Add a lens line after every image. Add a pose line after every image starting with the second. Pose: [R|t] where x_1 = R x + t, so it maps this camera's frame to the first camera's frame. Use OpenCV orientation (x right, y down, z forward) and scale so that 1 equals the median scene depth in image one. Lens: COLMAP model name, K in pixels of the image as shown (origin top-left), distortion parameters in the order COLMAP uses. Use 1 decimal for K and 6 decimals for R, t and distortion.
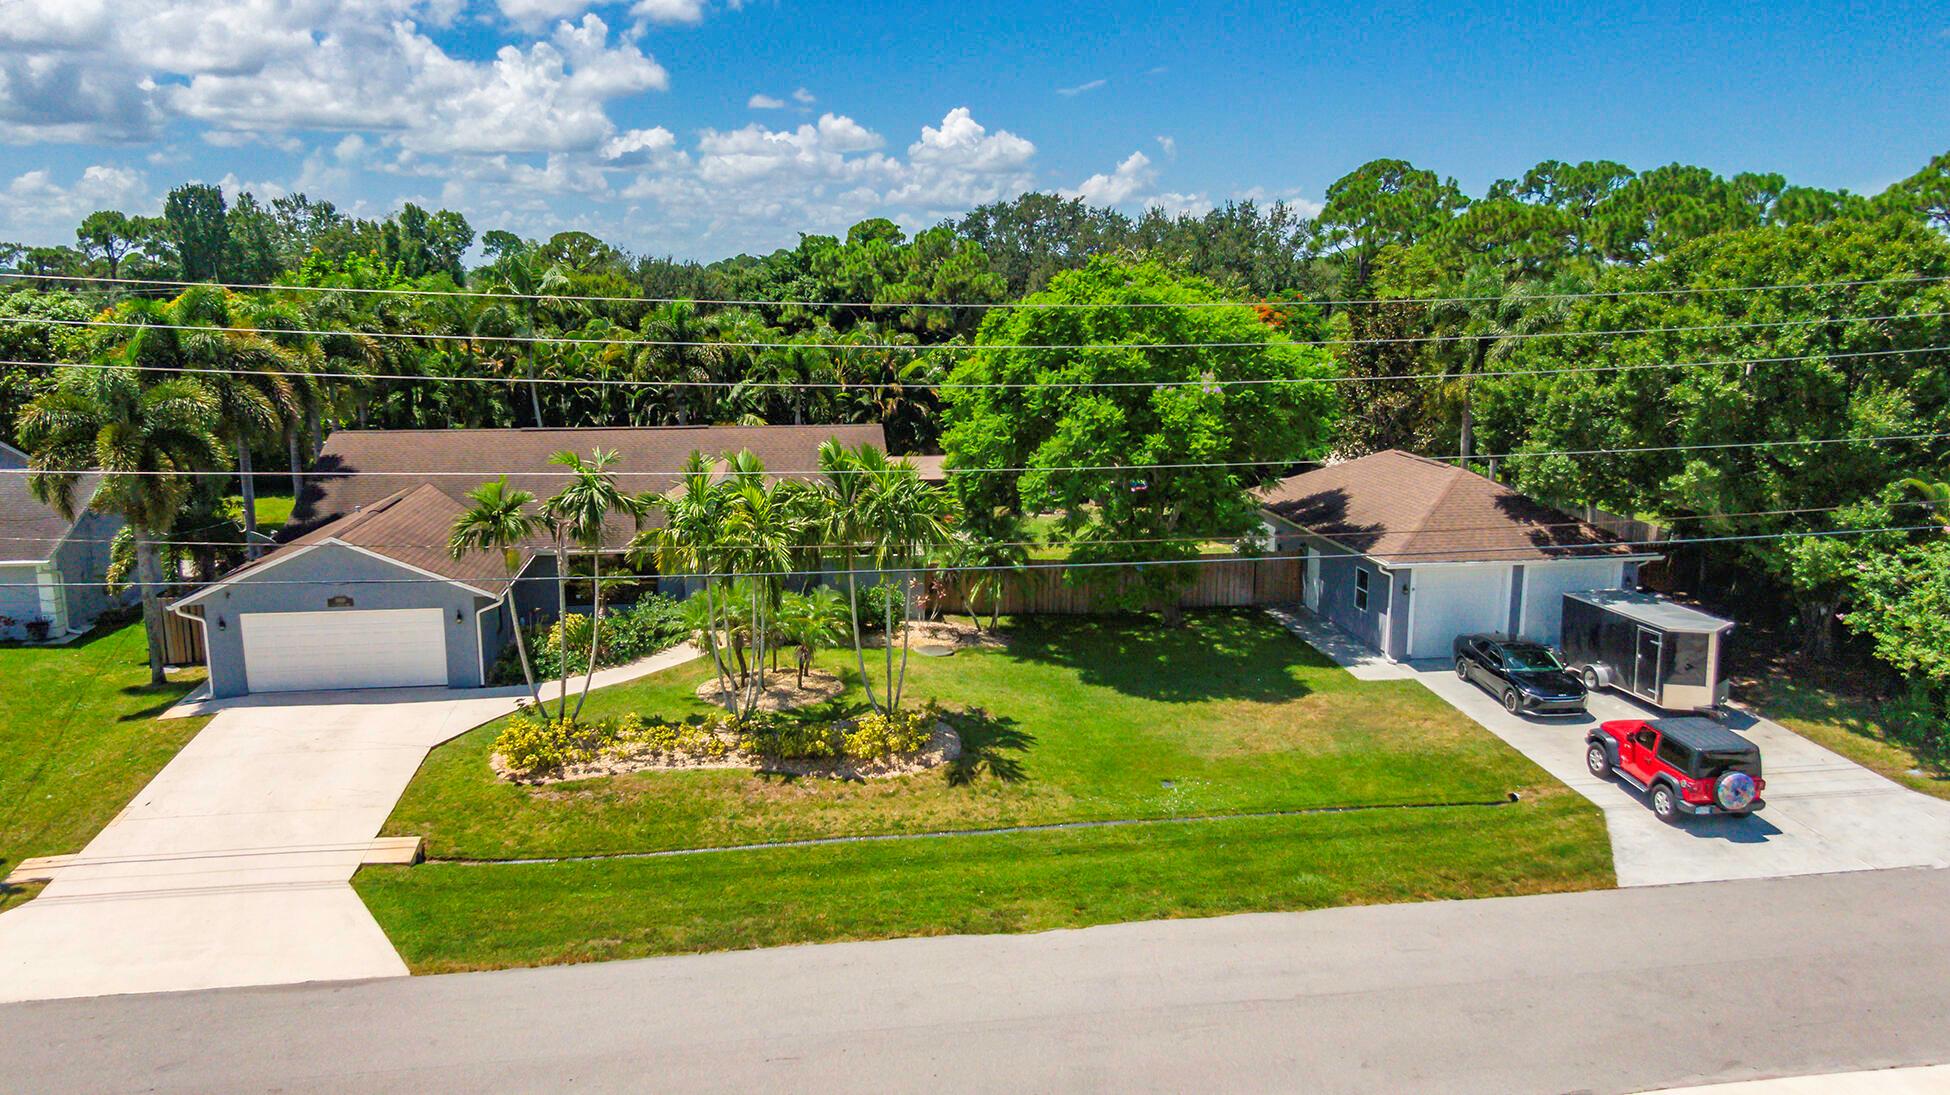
lens RADIAL K [[1370.7, 0, 975.0], [0, 1370.7, 547.5], [0, 0, 1]] dist [0.026115, -0.035933]
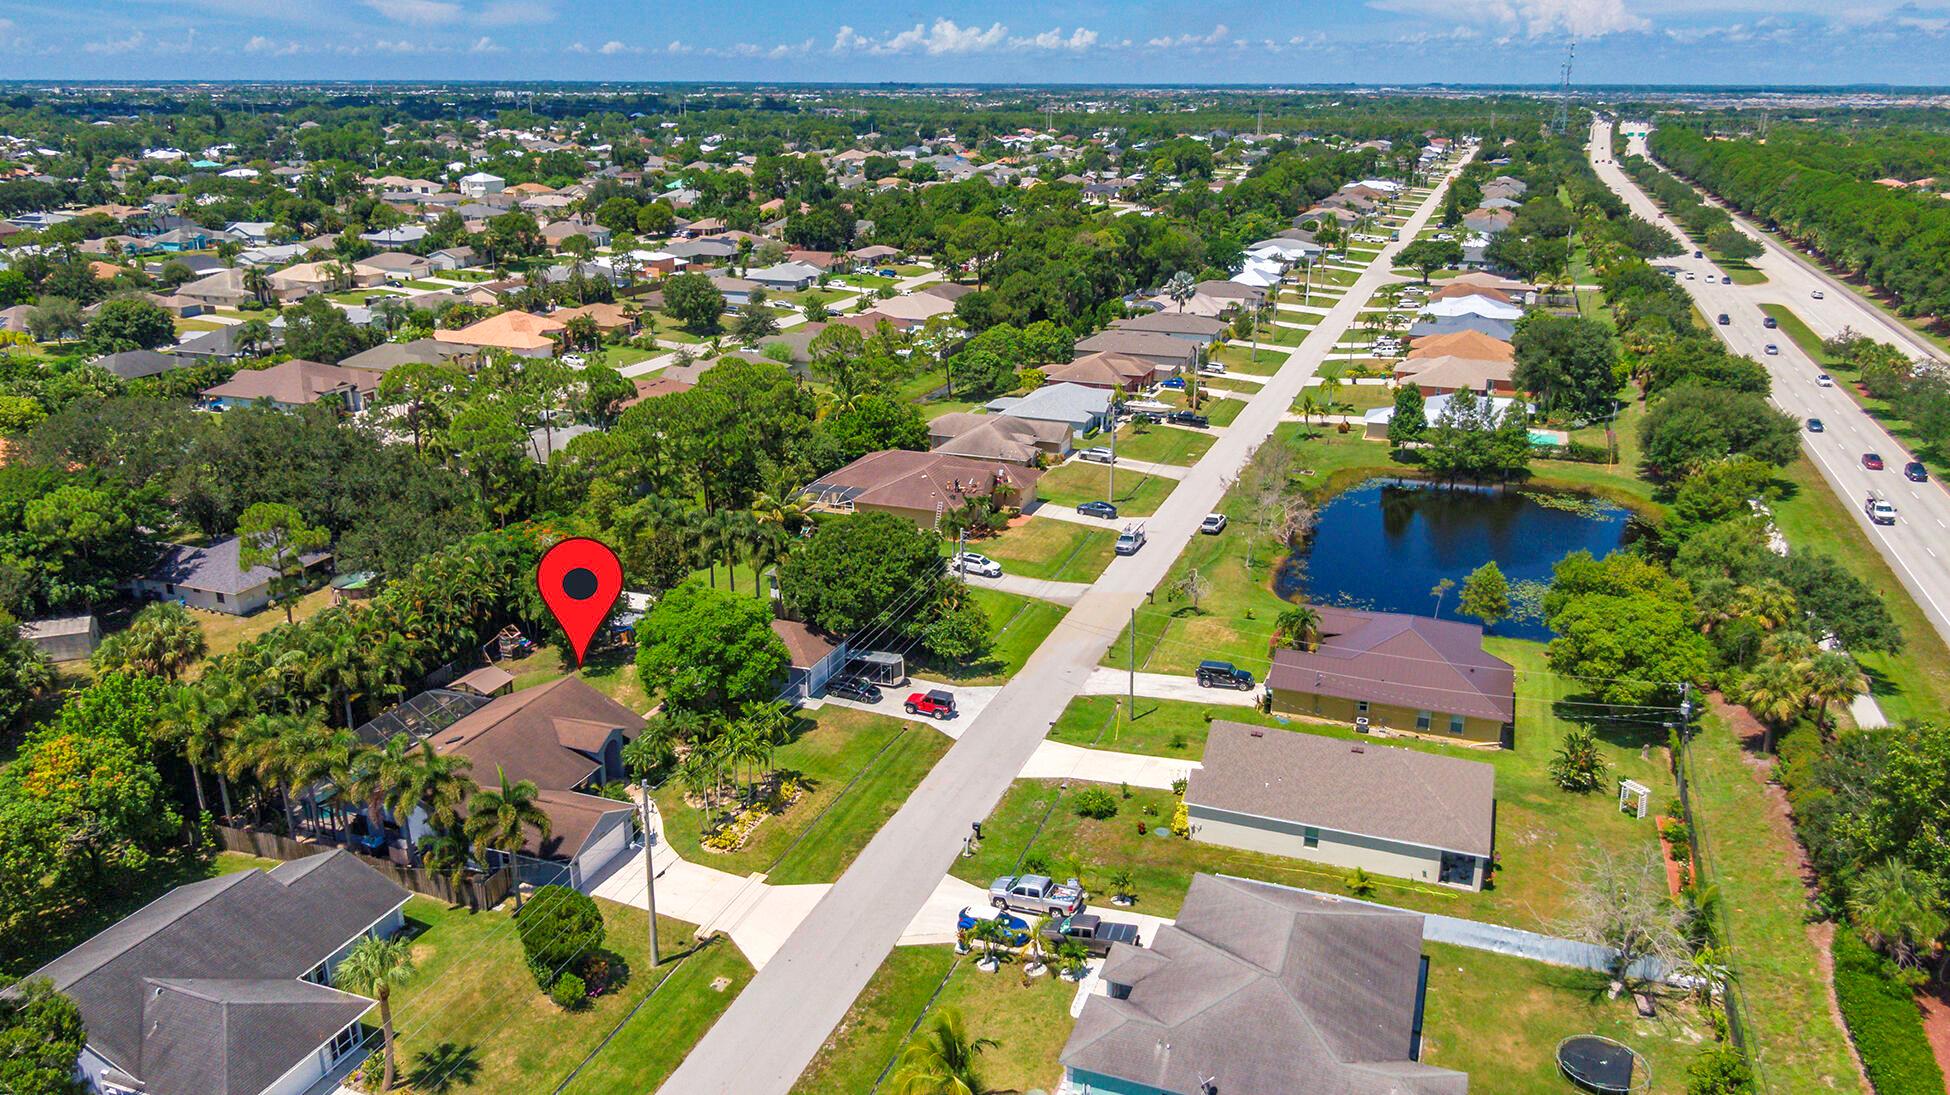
lens RADIAL K [[1351.0, 0, 975.0], [0, 1351.0, 547.5], [0, 0, 1]] dist [0.003484, -0.038763]
pose [[0.483827, -0.272272, 0.831733, -2.078909], [0.166776, 0.961642, 0.217783, -0.904196], [-0.859126, 0.033343, 0.510676, -0.867790]]
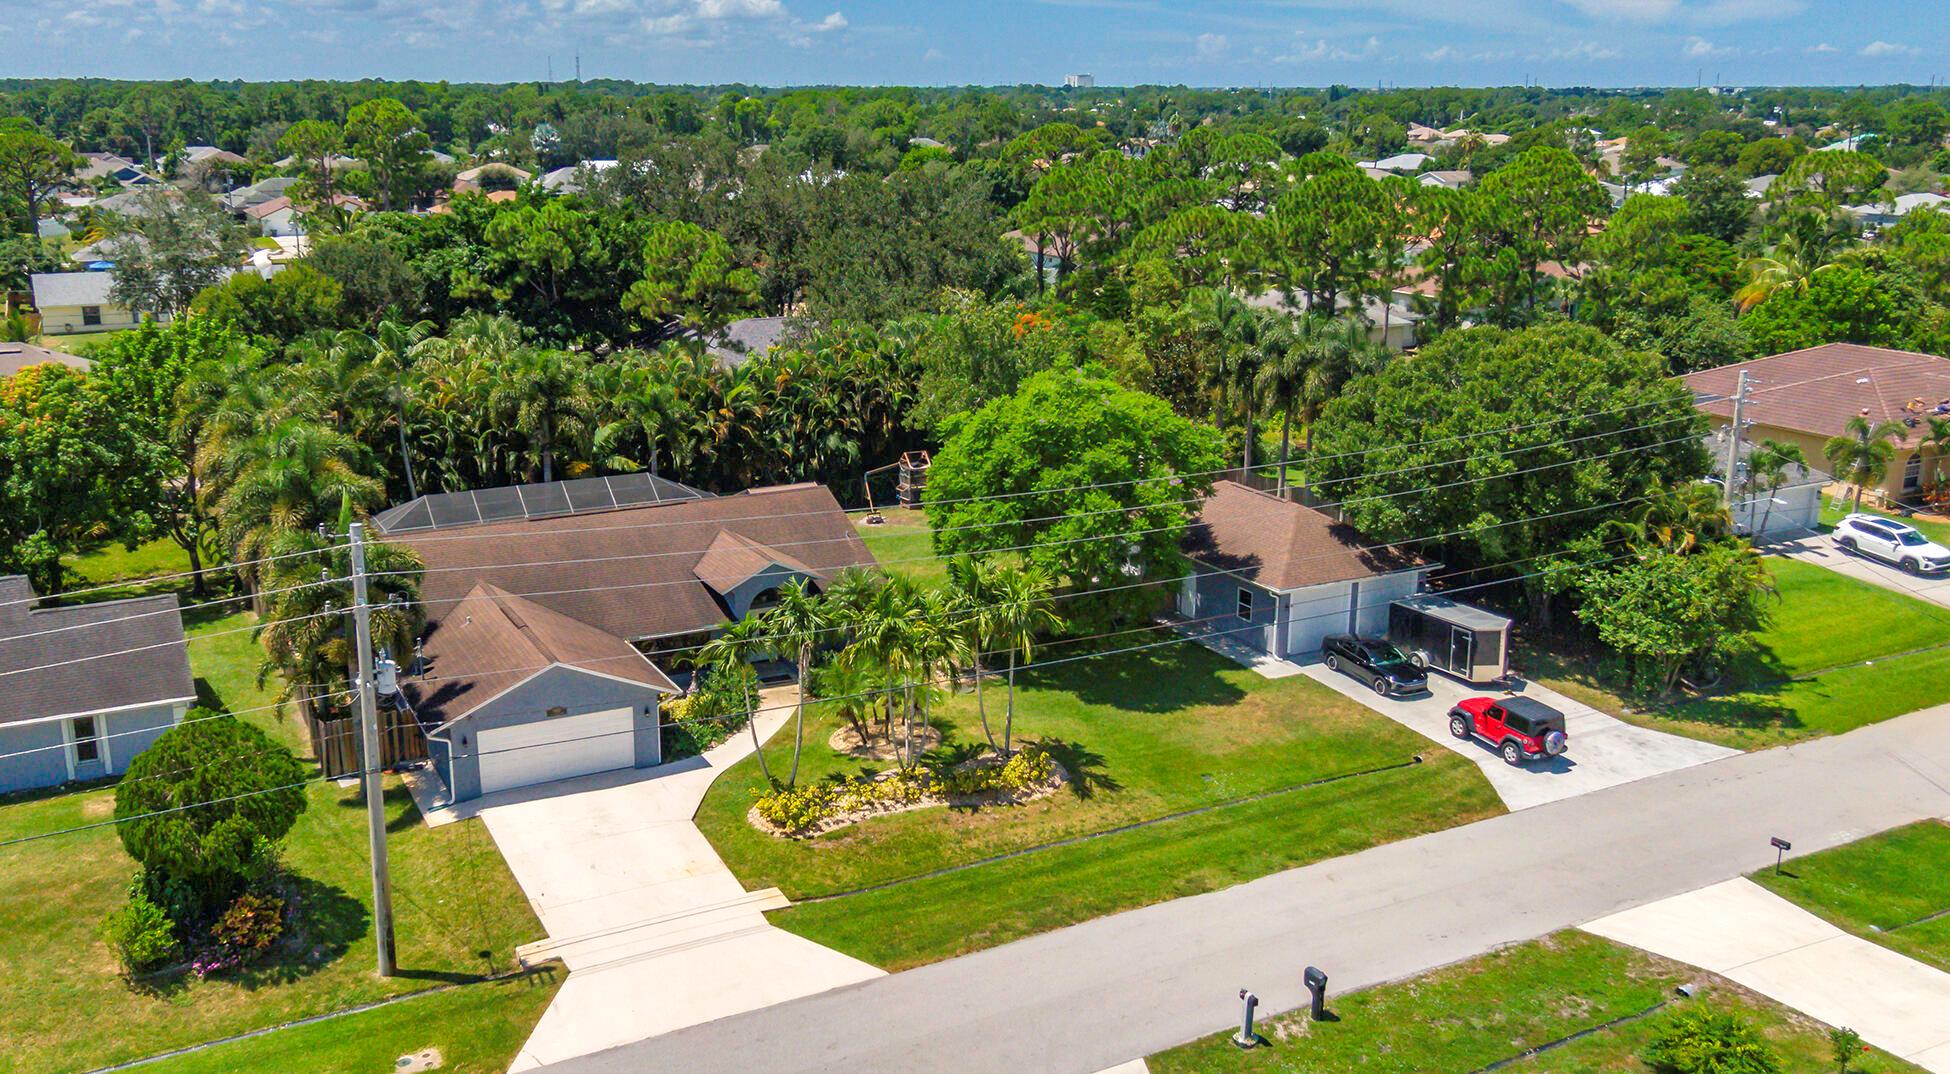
lens RADIAL K [[1648.4, 0, 933.0], [0, 1648.4, 539.8], [0, 0, 1]] dist [0.032953, -0.006485]
pose [[0.946077, -0.080732, 0.313721, -0.609219], [0.058693, 0.995138, 0.079088, -0.214834], [-0.318581, -0.056410, 0.946216, -0.501460]]
